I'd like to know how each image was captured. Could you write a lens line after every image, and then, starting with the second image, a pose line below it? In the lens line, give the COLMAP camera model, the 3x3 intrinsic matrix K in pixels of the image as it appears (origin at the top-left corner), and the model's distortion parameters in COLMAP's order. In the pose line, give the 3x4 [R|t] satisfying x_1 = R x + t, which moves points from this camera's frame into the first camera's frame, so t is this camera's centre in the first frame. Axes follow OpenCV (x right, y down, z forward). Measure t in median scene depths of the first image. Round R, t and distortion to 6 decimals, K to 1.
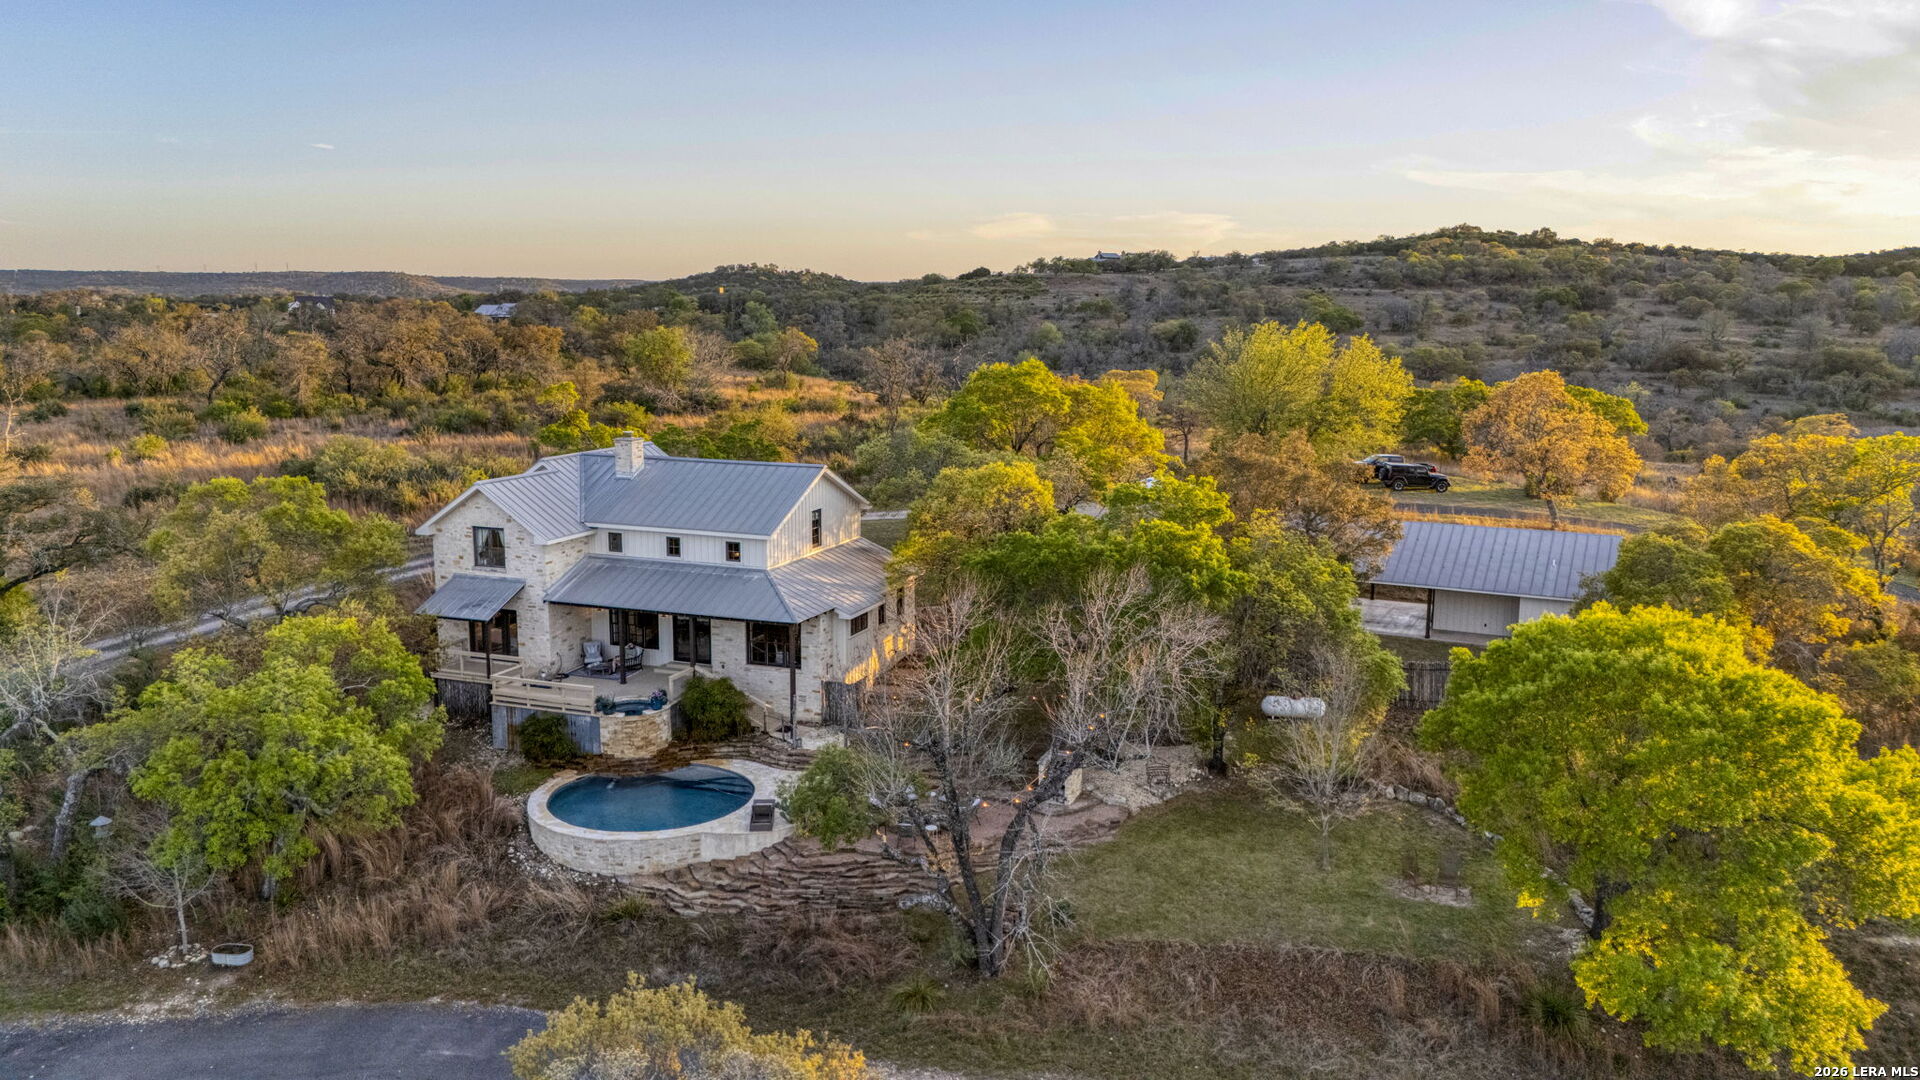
lens RADIAL K [[1391.8, 0, 964.4], [0, 1391.8, 533.7], [0, 0, 1]] dist [0.124262, -0.184096]
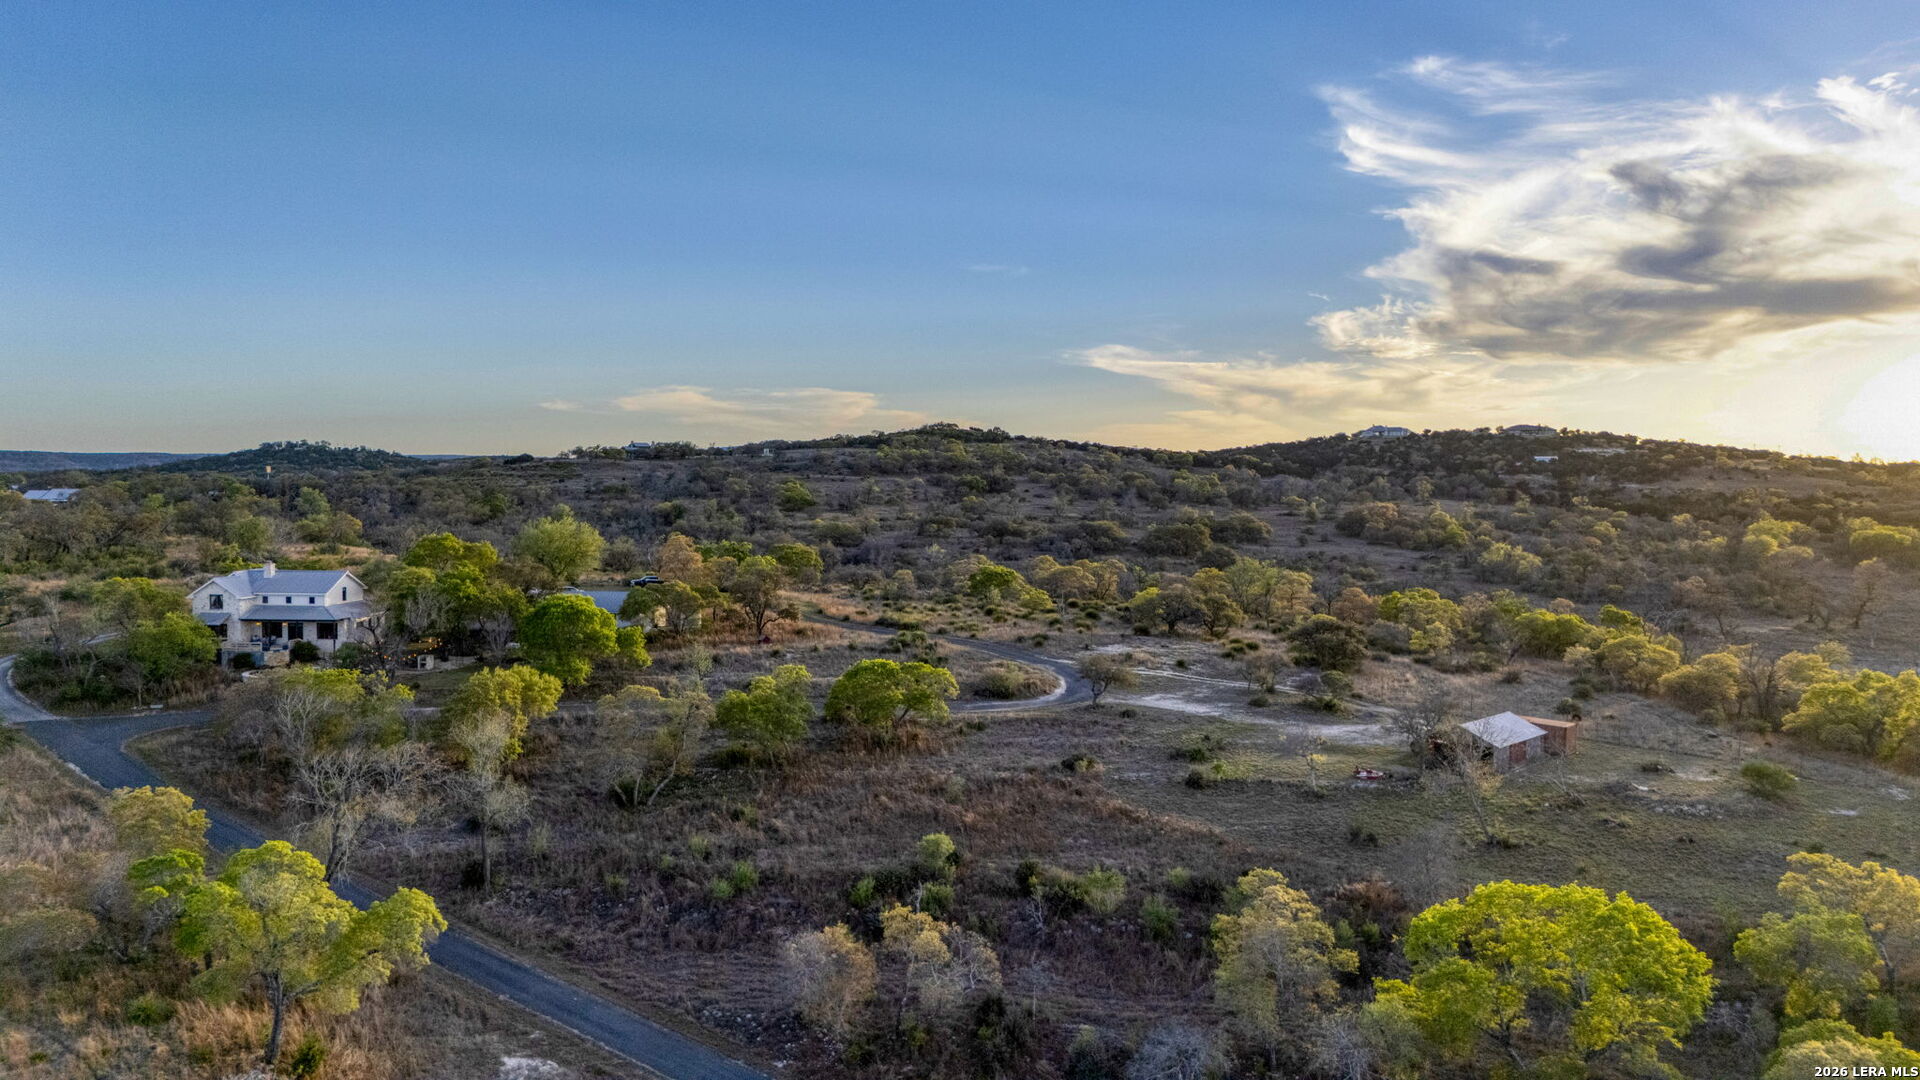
lens RADIAL K [[1384.0, 0, 969.4], [0, 1384.0, 540.0], [0, 0, 1]] dist [0.069900, -0.066293]
pose [[0.956161, -0.013697, 0.292522, 0.281489], [0.047911, 0.992763, -0.110121, 0.267165], [-0.288896, 0.119309, 0.949897, -2.107983]]
